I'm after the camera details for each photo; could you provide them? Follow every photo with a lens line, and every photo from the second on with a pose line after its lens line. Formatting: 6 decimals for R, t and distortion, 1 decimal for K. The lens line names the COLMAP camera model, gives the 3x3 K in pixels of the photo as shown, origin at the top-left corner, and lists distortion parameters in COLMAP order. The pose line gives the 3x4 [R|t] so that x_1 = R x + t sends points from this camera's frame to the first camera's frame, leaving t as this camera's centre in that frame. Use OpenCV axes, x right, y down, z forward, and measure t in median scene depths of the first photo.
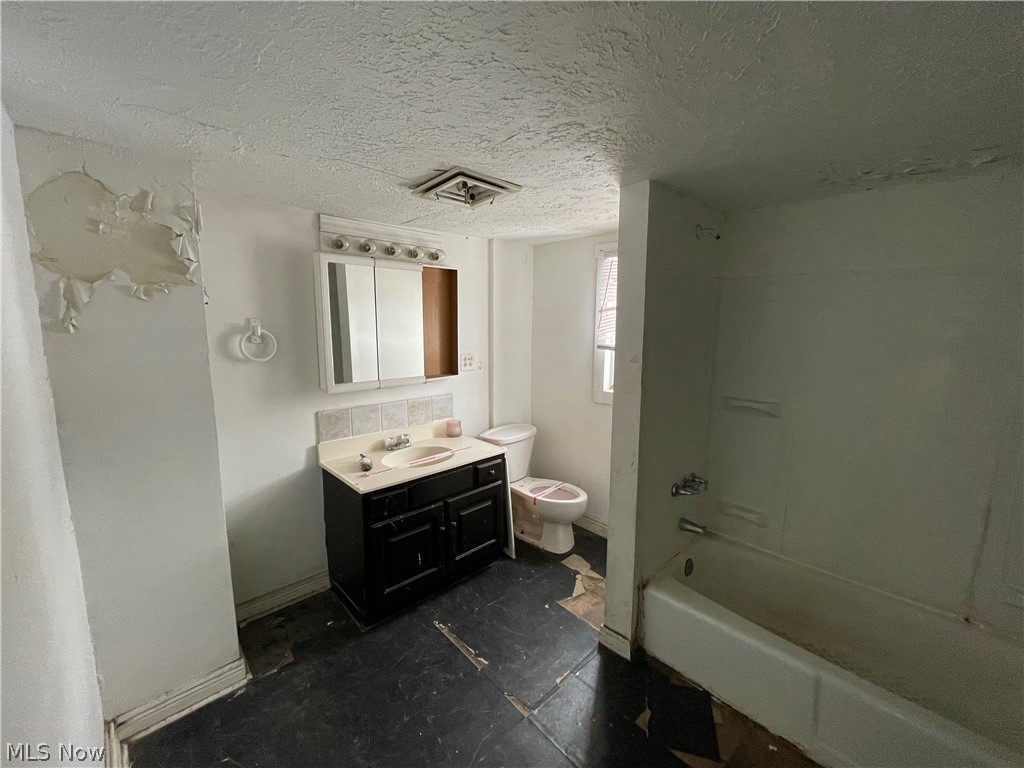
lens RADIAL K [[414.3, 0, 513.7], [0, 414.3, 382.1], [0, 0, 1]] dist [-0.002915, -0.000309]
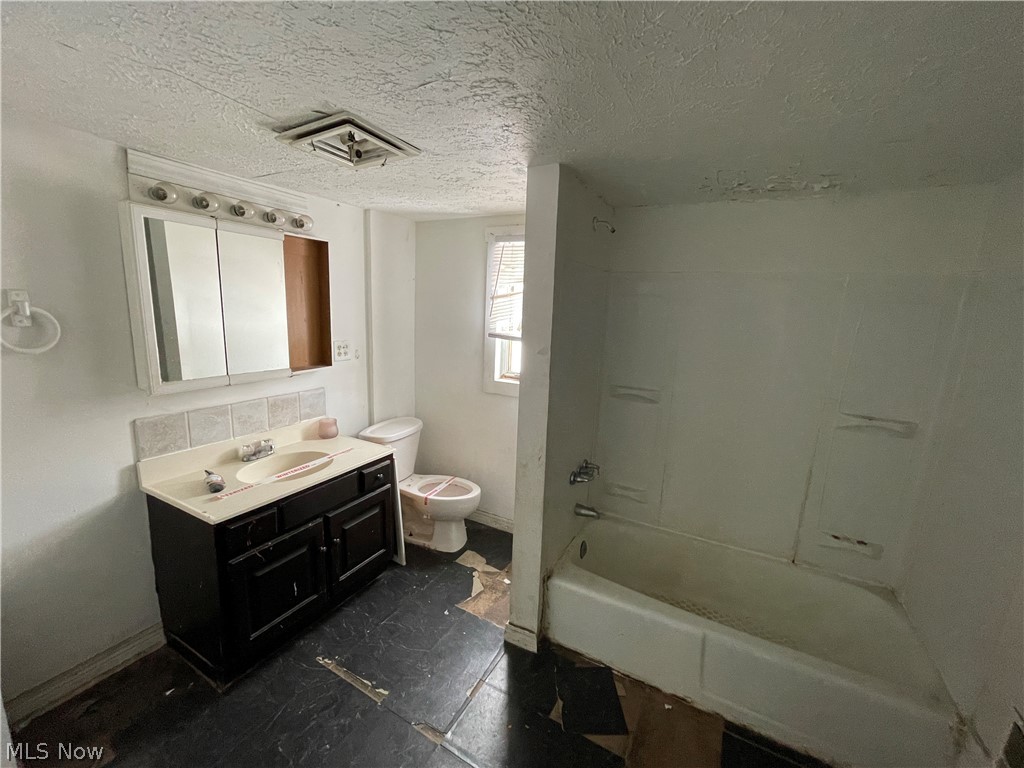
lens RADIAL K [[414.3, 0, 513.7], [0, 414.3, 382.1], [0, 0, 1]] dist [-0.002915, -0.000309]
pose [[0.948047, -0.024060, 0.317219, -0.064481], [0.011474, 0.999073, 0.041485, -0.019734], [-0.317924, -0.035689, 0.947444, 0.084553]]
